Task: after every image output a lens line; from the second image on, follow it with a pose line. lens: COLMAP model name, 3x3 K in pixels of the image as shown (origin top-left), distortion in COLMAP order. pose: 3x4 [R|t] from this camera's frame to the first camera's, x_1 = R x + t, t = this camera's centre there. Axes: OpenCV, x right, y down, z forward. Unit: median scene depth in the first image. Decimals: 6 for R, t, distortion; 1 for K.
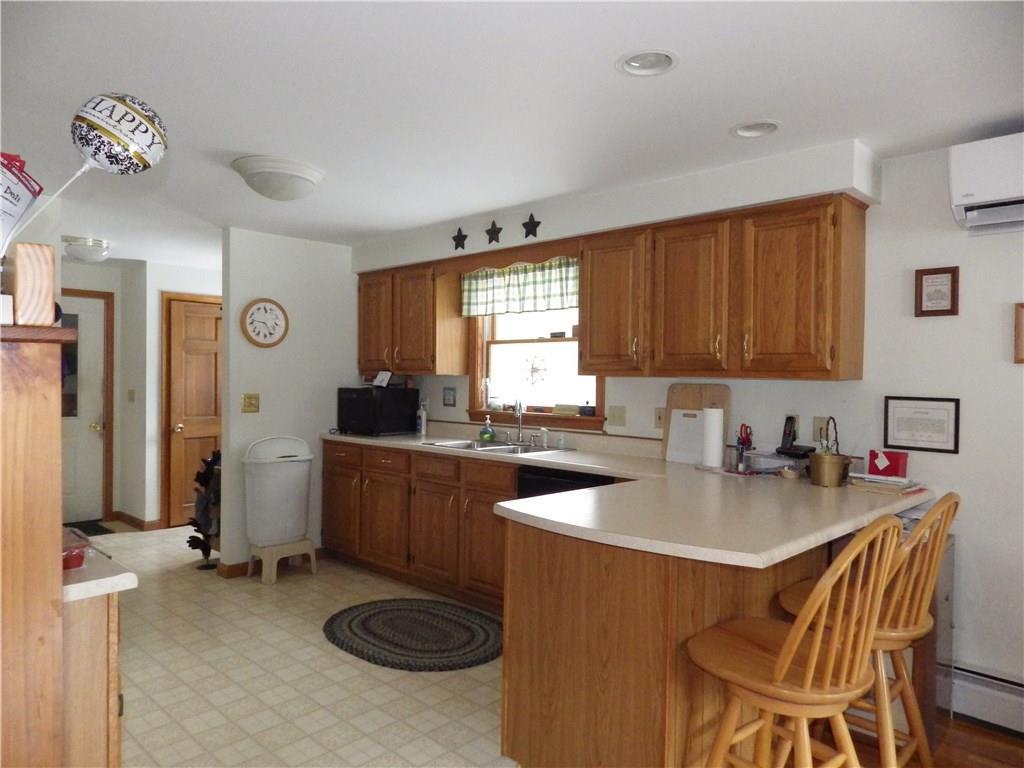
lens RADIAL K [[718.7, 0, 527.3], [0, 718.7, 387.9], [0, 0, 1]] dist [0.008030, 0.000959]
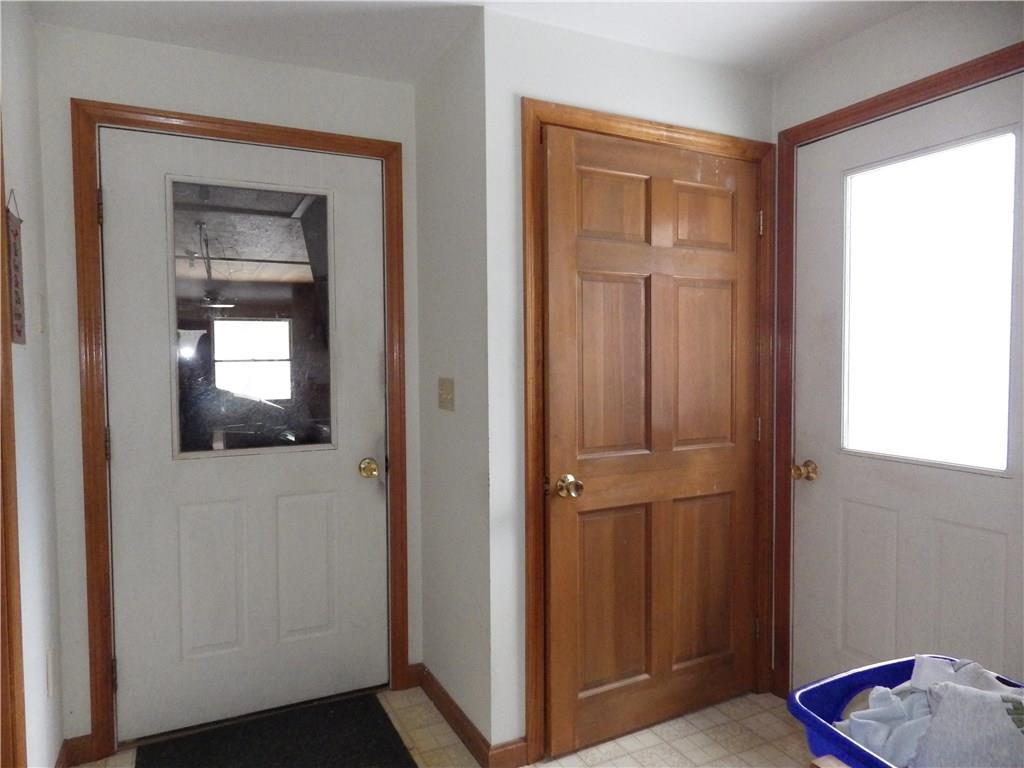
lens RADIAL K [[718.7, 0, 527.3], [0, 718.7, 387.9], [0, 0, 1]] dist [0.008030, 0.000959]
pose [[0.941026, 0.004946, -0.338299, -0.375992], [0.009705, 0.999087, 0.041601, -0.007663], [0.338196, -0.042430, 0.940119, 0.648296]]
